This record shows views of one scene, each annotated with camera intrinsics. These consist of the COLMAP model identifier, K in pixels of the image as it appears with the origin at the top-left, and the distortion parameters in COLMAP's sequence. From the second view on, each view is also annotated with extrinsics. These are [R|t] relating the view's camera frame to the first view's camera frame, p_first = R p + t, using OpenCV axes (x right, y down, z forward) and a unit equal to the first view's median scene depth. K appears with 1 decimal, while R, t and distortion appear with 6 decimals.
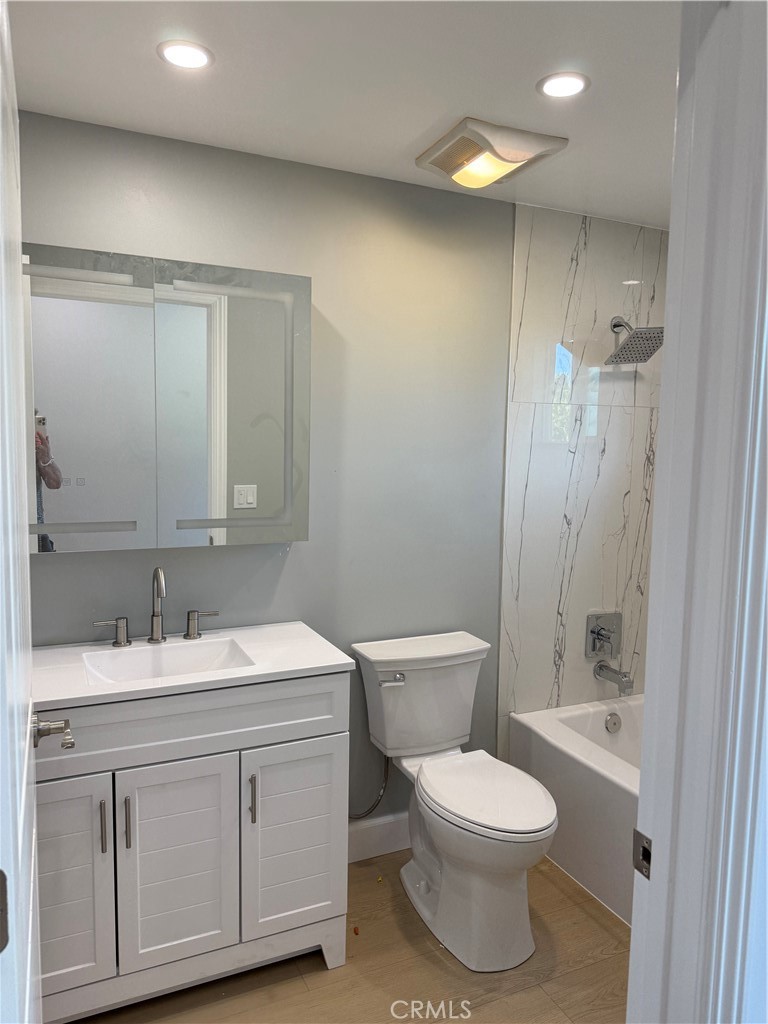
lens RADIAL K [[717.8, 0, 382.6], [0, 717.8, 505.9], [0, 0, 1]] dist [0.069925, -0.105595]
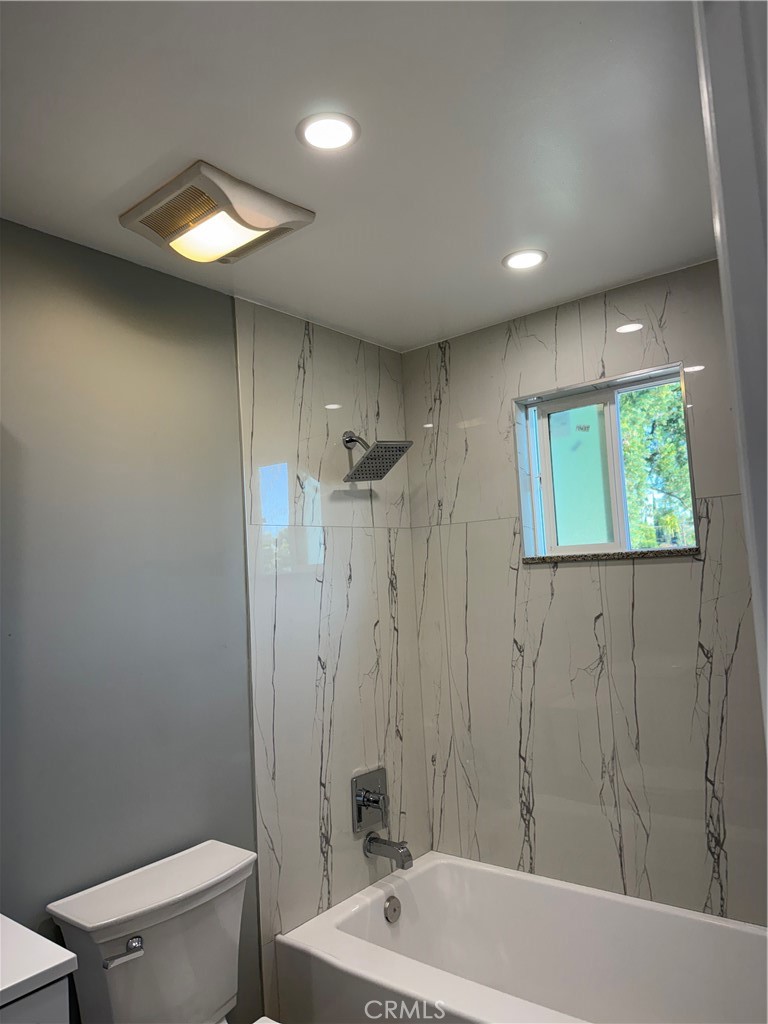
lens RADIAL K [[717.8, 0, 391.5], [0, 717.8, 505.8], [0, 0, 1]] dist [0.069925, -0.105595]
pose [[0.890678, -0.028290, 0.453754, -0.048688], [0.114622, 0.979794, -0.163906, -0.014914], [-0.439948, 0.197998, 0.875924, 0.225100]]
